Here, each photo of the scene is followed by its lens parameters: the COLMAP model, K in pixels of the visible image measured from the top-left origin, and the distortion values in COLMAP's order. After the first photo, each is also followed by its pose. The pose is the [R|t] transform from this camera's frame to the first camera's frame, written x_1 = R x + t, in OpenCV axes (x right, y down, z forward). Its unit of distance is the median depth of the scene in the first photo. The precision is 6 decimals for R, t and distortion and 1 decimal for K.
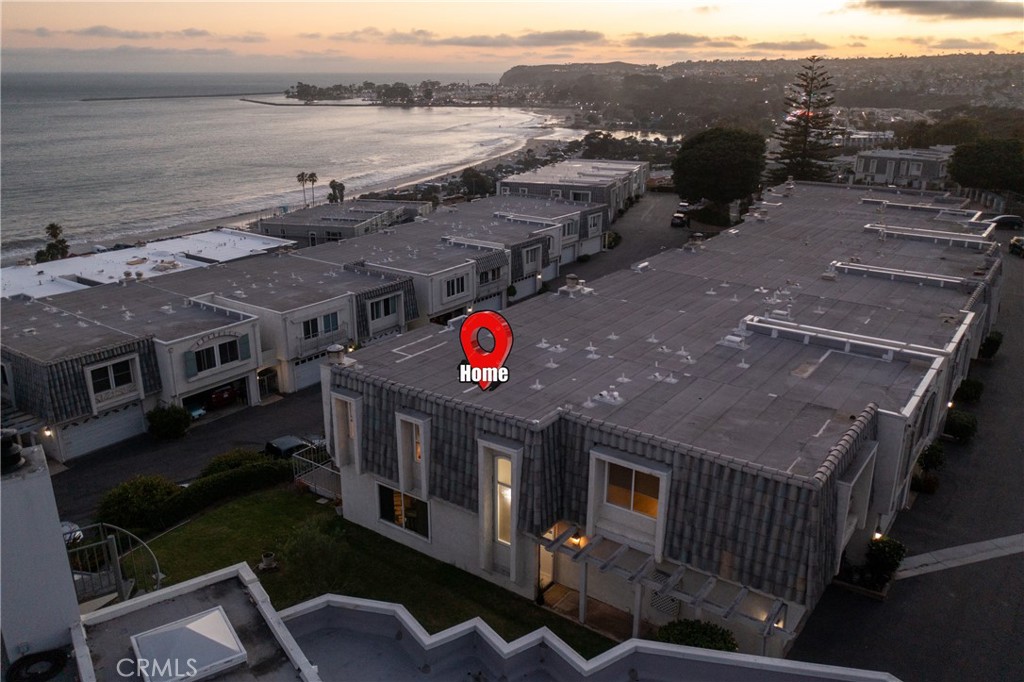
lens RADIAL K [[801.8, 0, 505.3], [0, 801.8, 338.8], [0, 0, 1]] dist [-0.025976, 0.002171]
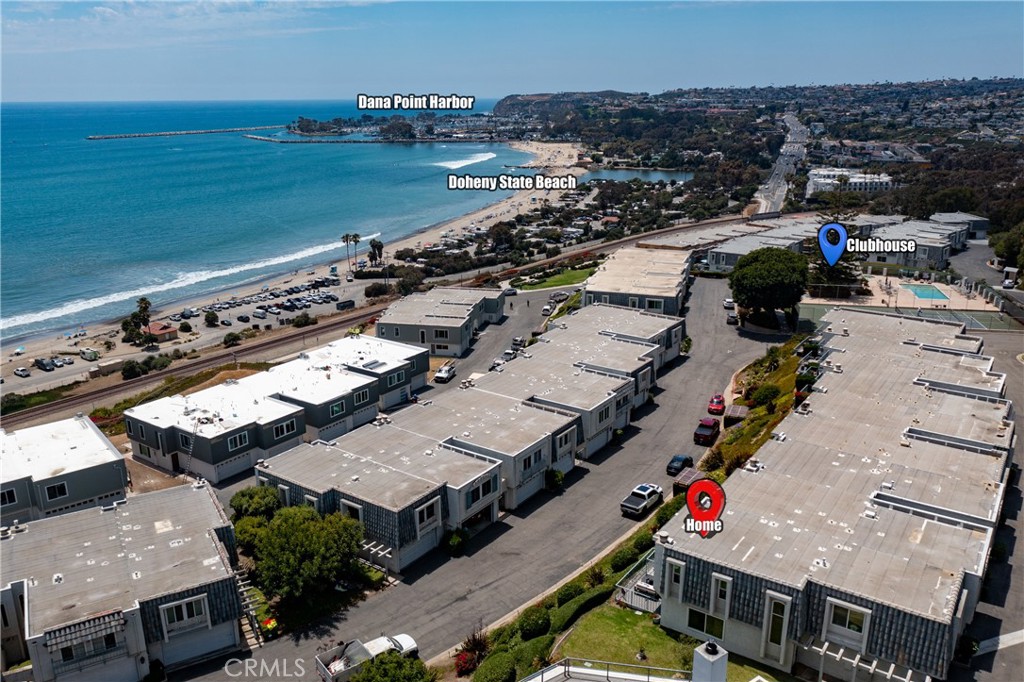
lens RADIAL K [[801.8, 0, 507.3], [0, 801.8, 344.0], [0, 0, 1]] dist [-0.025976, 0.002171]
pose [[0.999879, -0.009929, 0.011989, -0.648462], [0.010199, 0.999690, -0.022725, -0.421622], [-0.011759, 0.022844, 0.999670, -0.905729]]
